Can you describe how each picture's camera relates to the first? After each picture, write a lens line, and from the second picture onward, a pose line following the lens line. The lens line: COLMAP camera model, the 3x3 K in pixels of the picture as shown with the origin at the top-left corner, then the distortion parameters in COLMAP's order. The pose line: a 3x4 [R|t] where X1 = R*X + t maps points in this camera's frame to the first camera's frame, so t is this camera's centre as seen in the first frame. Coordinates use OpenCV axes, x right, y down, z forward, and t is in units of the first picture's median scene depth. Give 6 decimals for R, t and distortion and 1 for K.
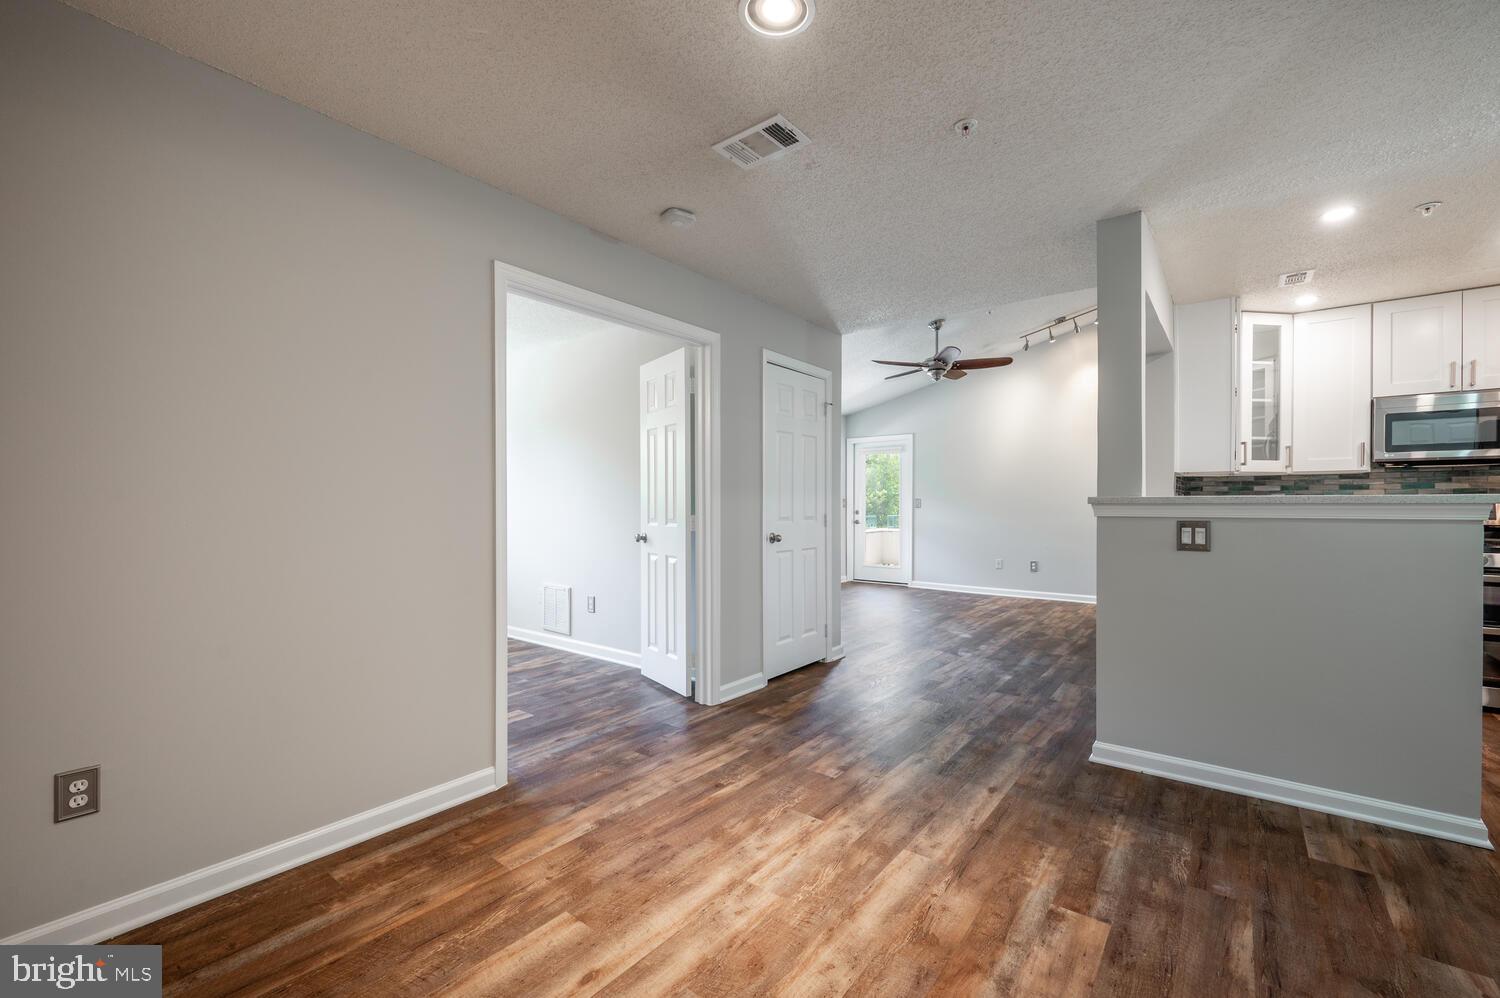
lens RADIAL K [[614.4, 0, 742.9], [0, 614.4, 508.8], [0, 0, 1]] dist [-0.001807, -0.000223]
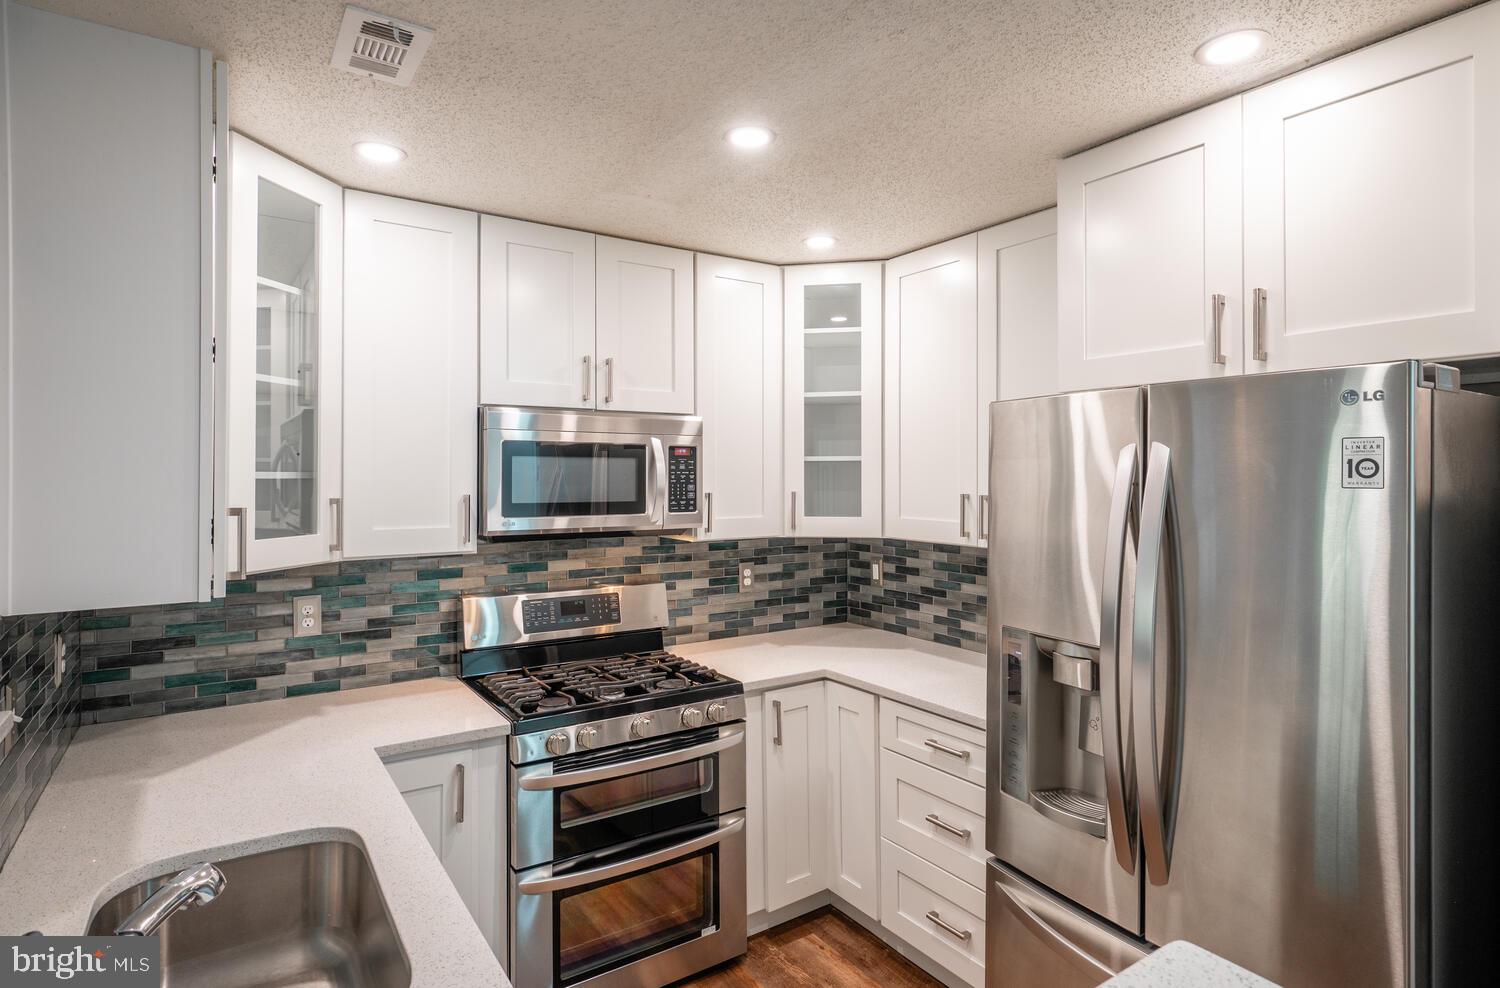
lens RADIAL K [[784.6, 0, 768.9], [0, 784.6, 465.1], [0, 0, 1]] dist [-0.002917, -0.003238]
pose [[0.281802, 0.014153, 0.959368, 0.486855], [0.004610, 0.999860, -0.016105, -0.119668], [-0.959461, 0.008961, 0.281698, 0.597595]]
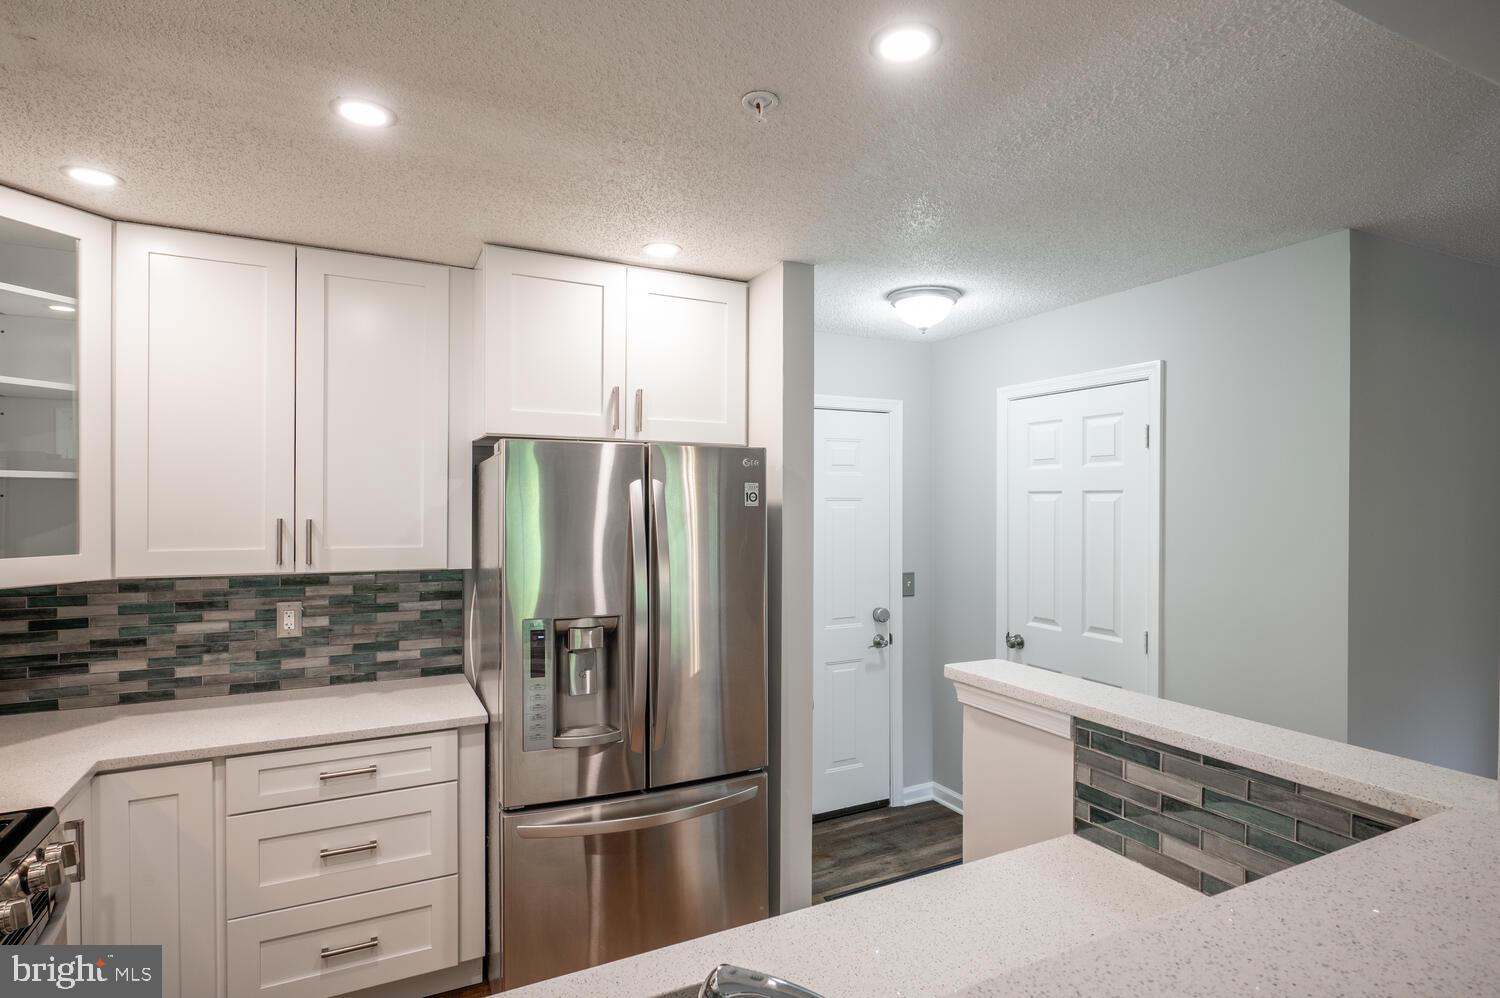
lens RADIAL K [[793.4, 0, 737.9], [0, 793.4, 490.0], [0, 0, 1]] dist [-0.003108, -0.000887]
pose [[-0.912226, 0.001427, 0.409685, 0.580453], [-0.000731, 0.999987, -0.005109, -0.124632], [-0.409686, -0.004960, -0.912213, 1.056266]]
